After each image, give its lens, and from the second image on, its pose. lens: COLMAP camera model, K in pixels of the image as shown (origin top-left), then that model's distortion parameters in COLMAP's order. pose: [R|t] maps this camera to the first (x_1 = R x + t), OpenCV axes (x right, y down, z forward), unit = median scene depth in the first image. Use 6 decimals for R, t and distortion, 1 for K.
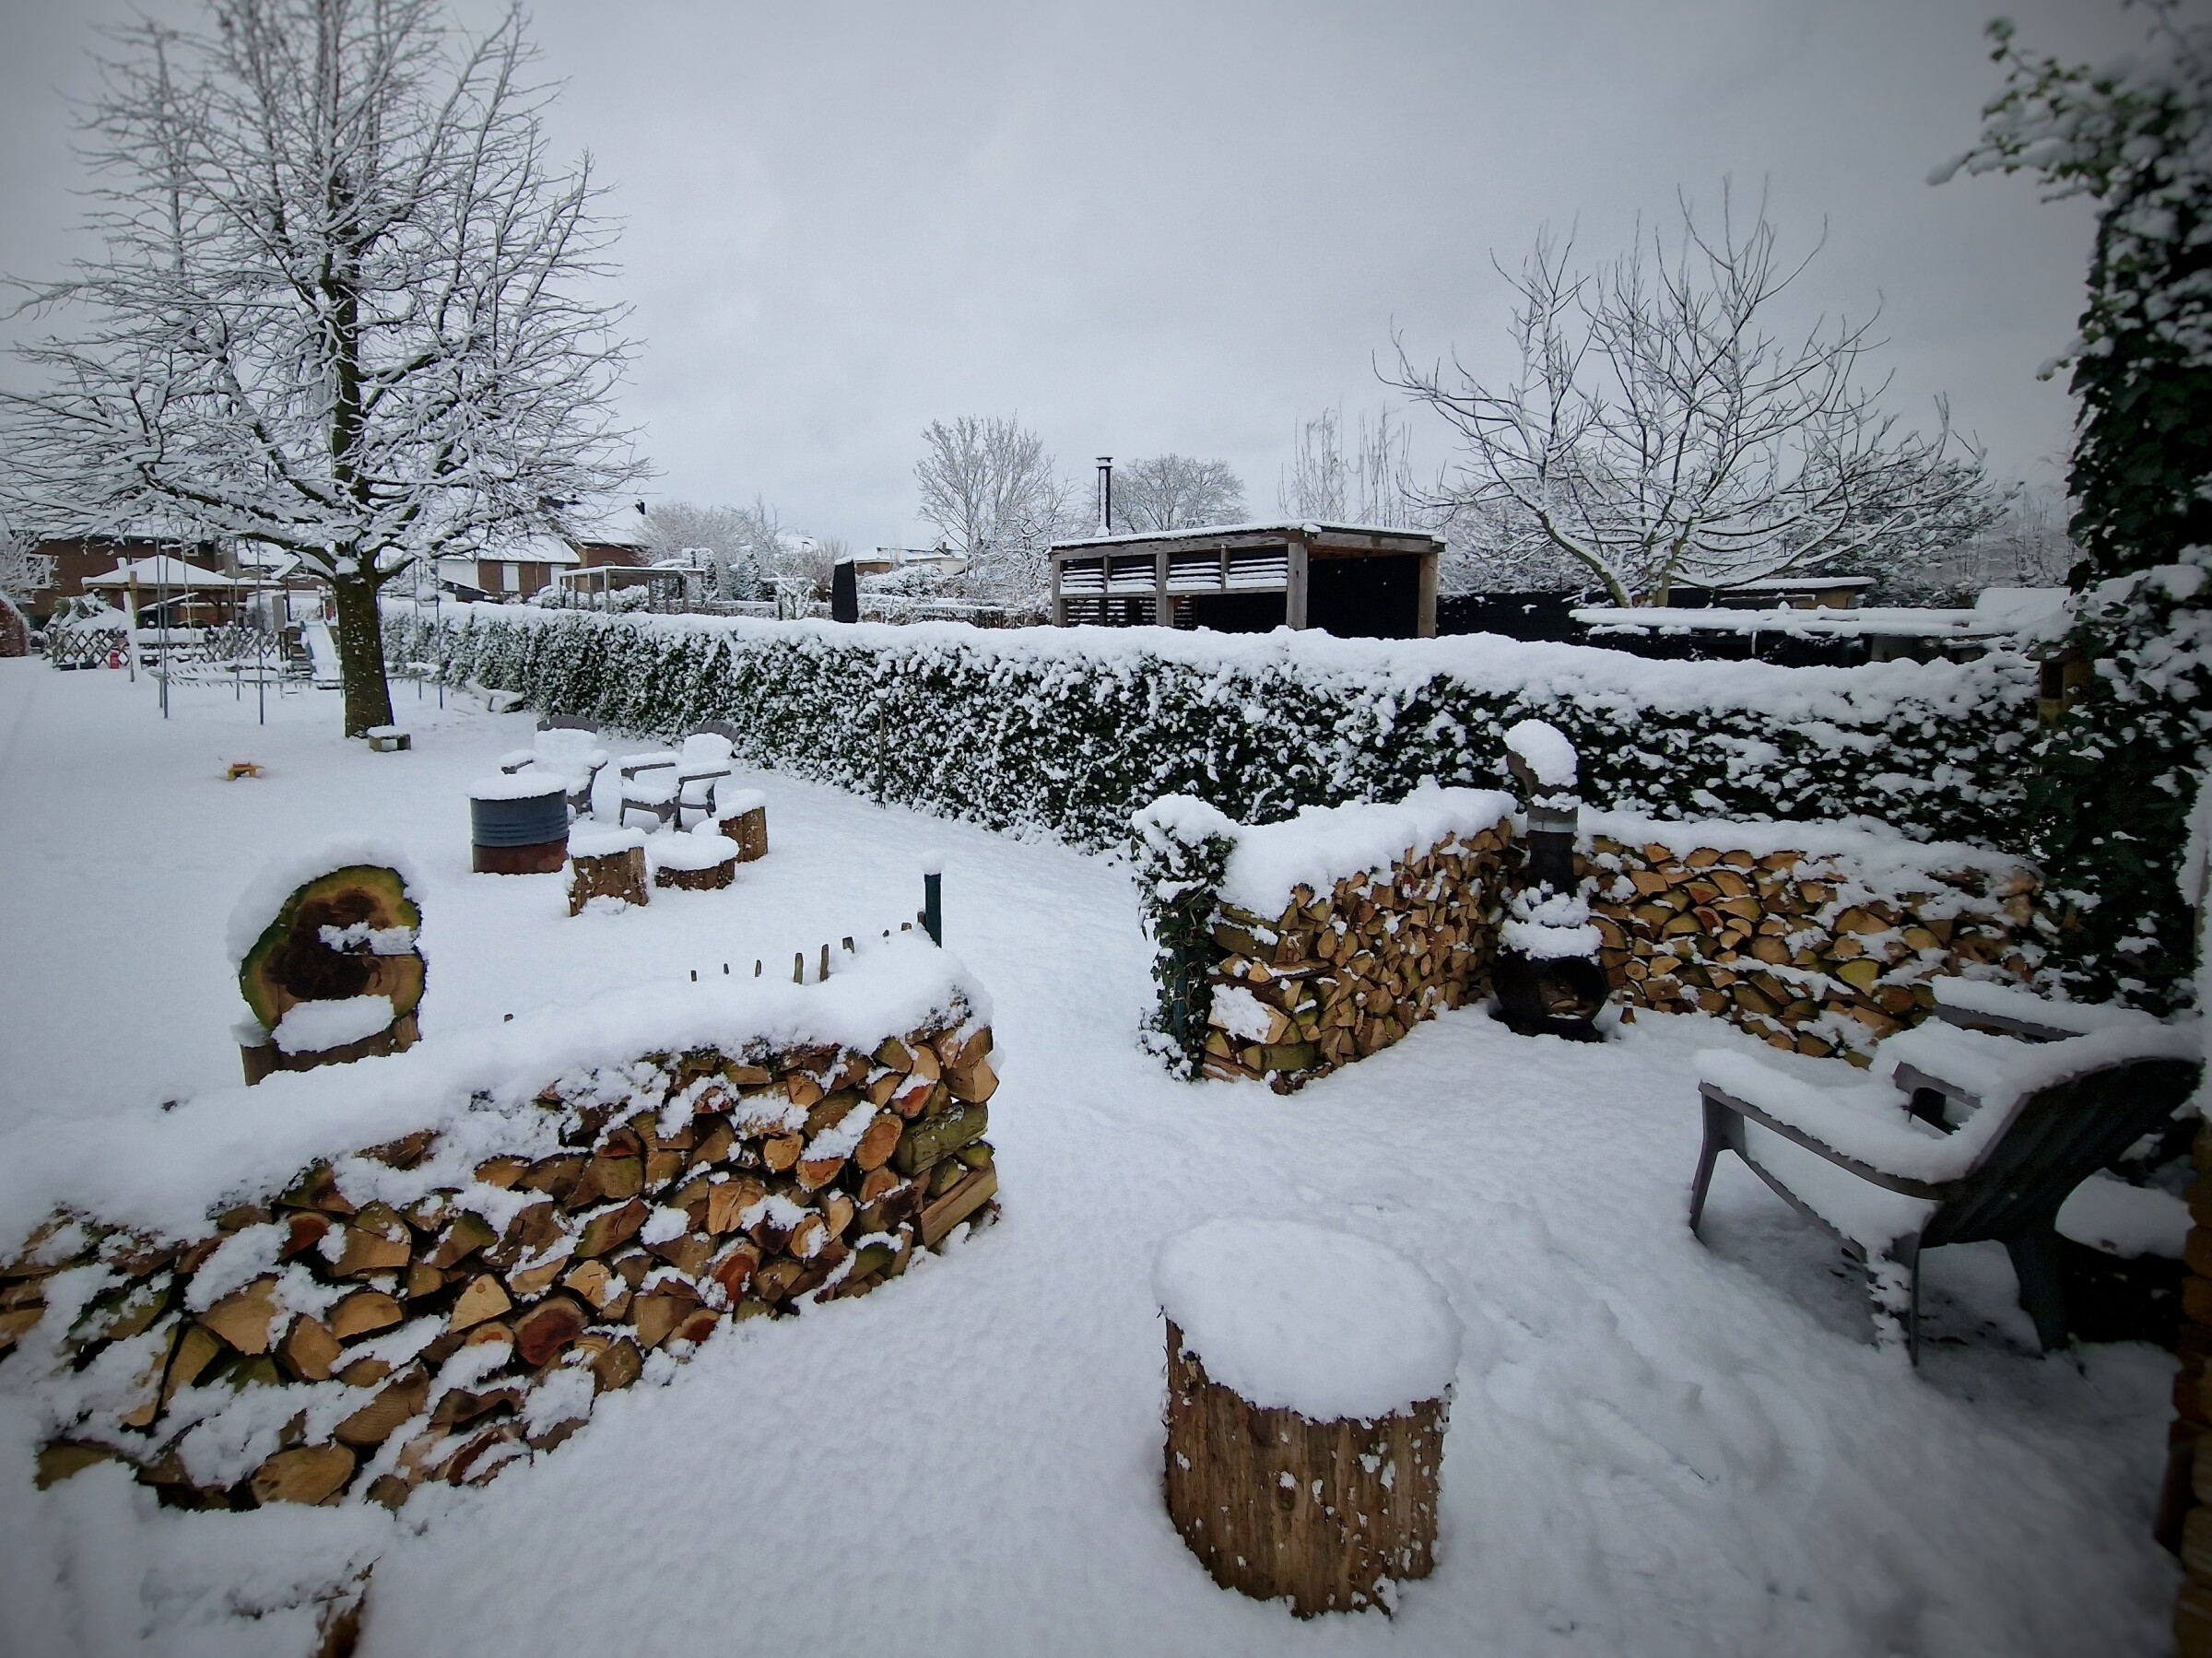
lens RADIAL K [[892.9, 0, 1106.0], [0, 892.9, 829.0], [0, 0, 1]] dist [0.007158, -0.005640]
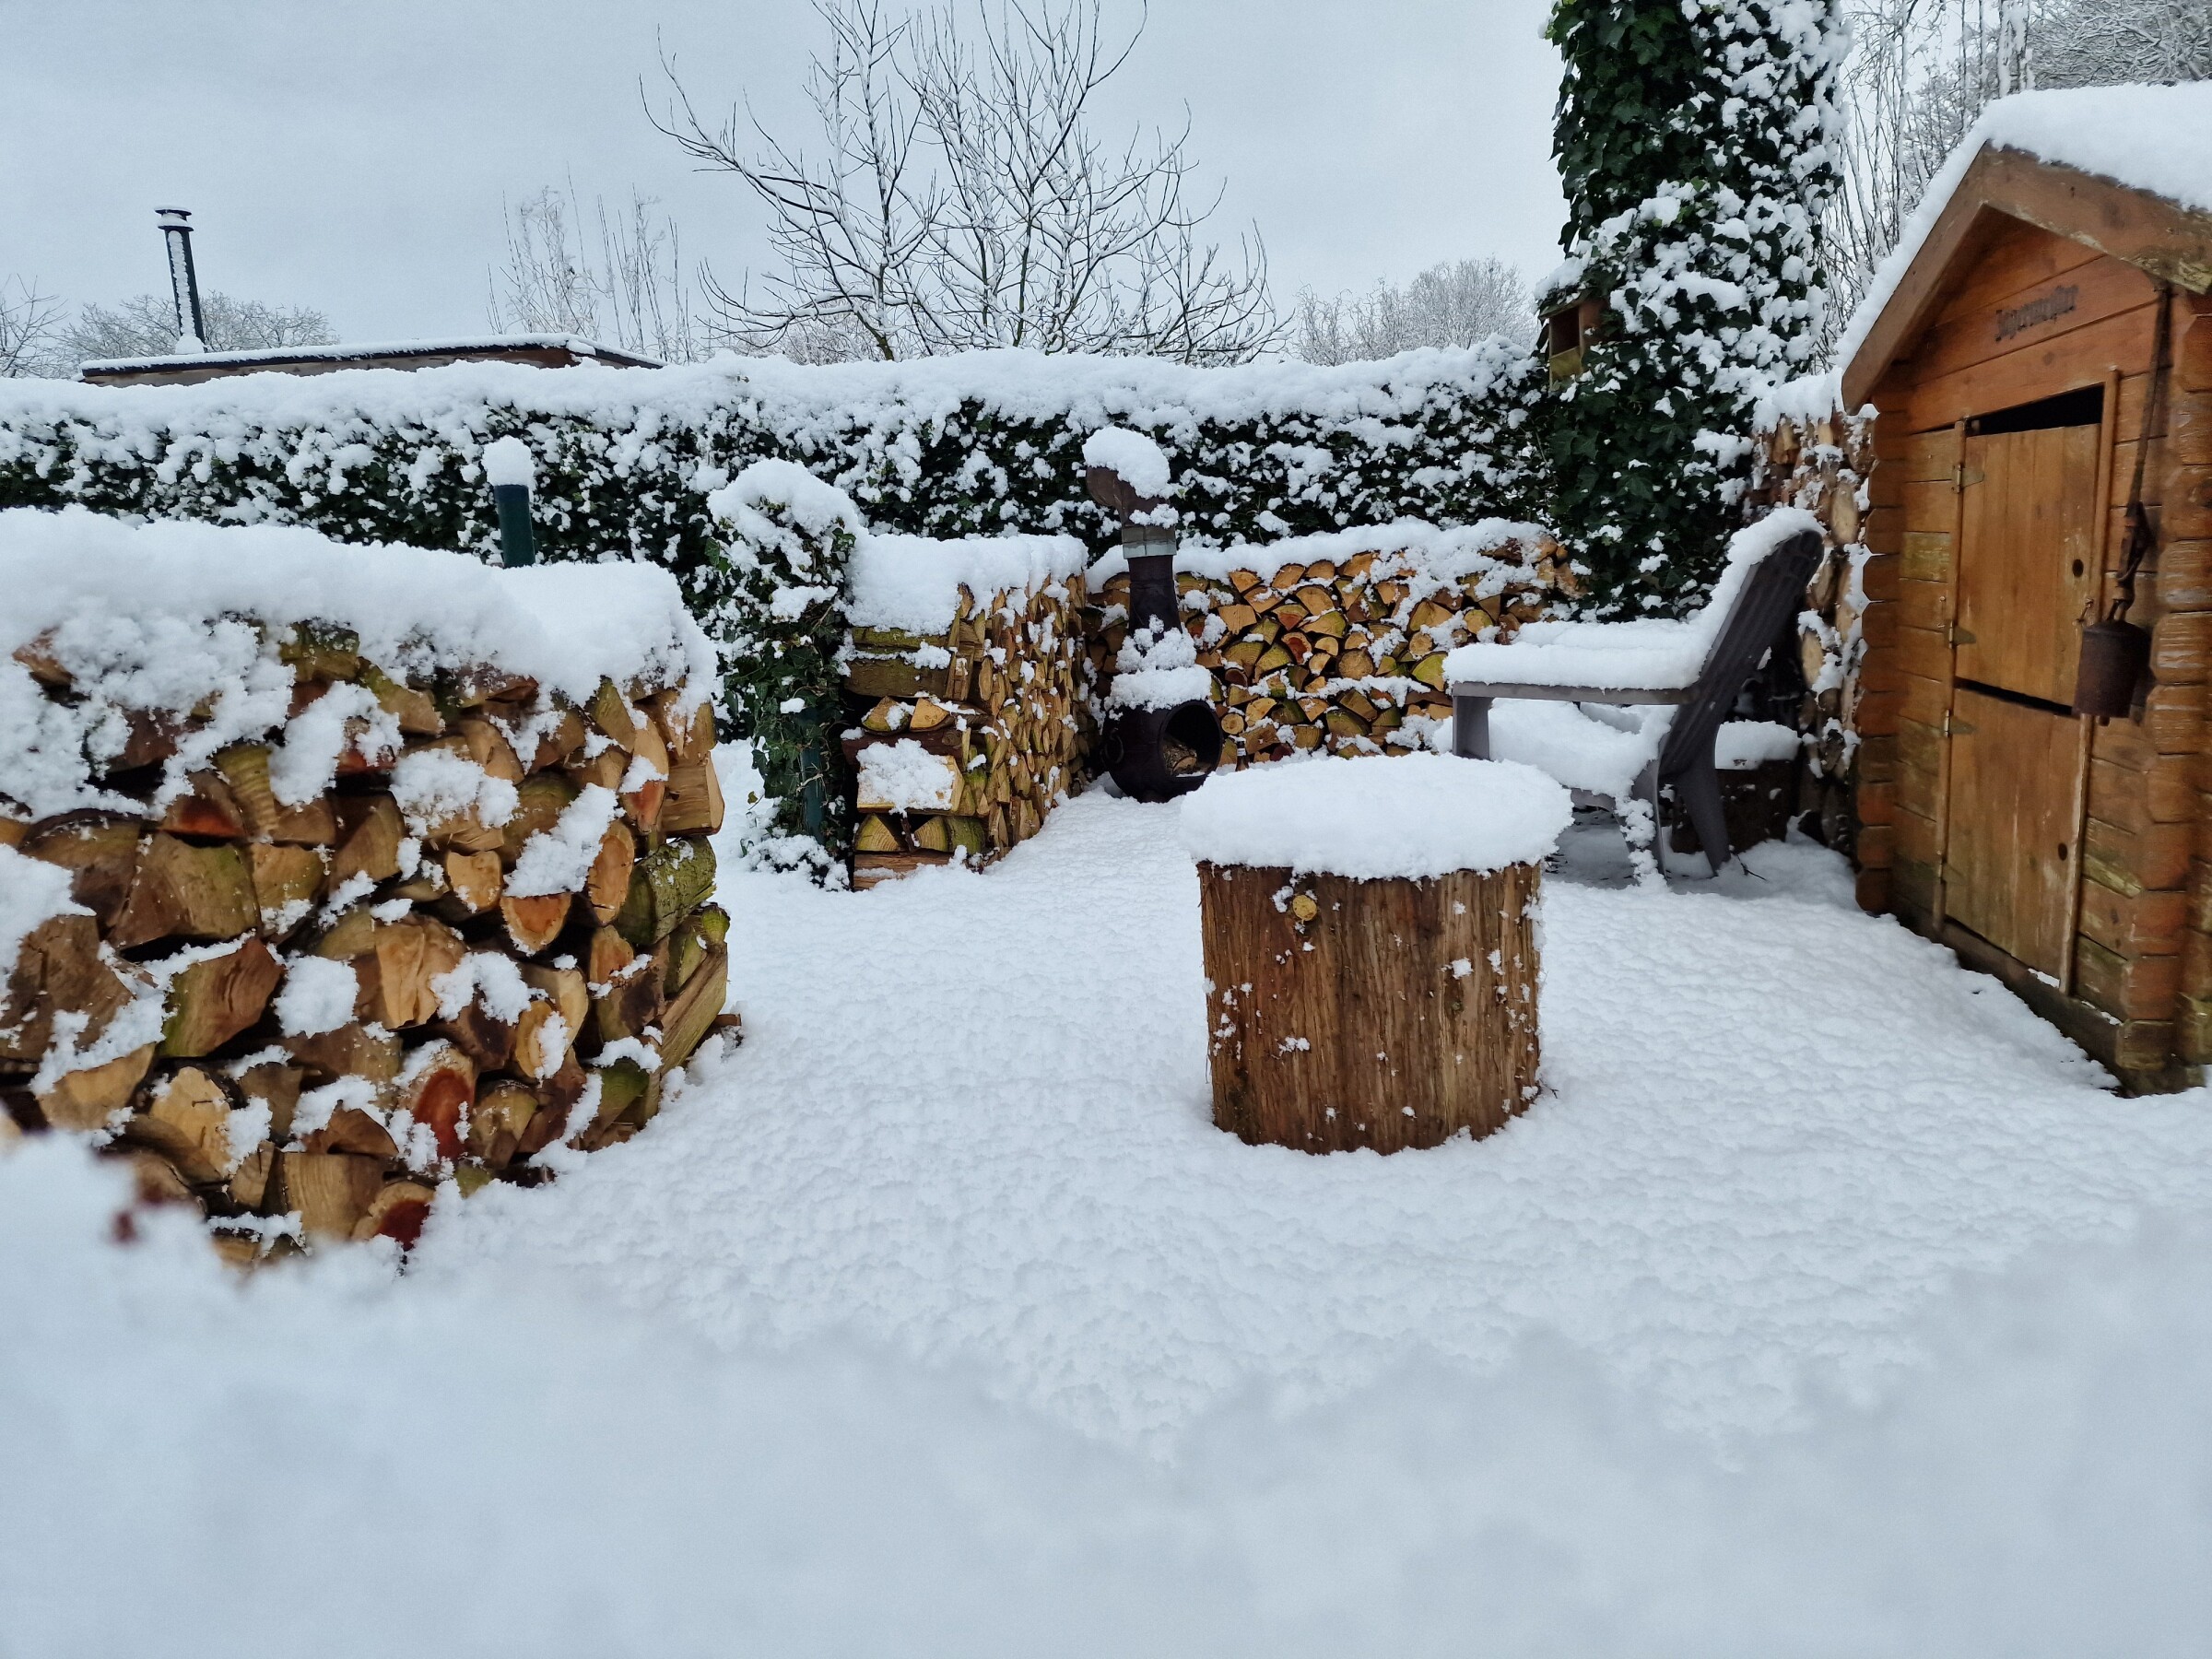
lens RADIAL K [[1175.8, 0, 1106.0], [0, 1175.8, 829.5], [0, 0, 1]] dist [0.059796, -0.036401]
pose [[0.815112, -0.176947, 0.551617, -0.222021], [0.153310, 0.984148, 0.089152, 0.164897], [-0.558648, 0.011899, 0.829319, 0.105472]]
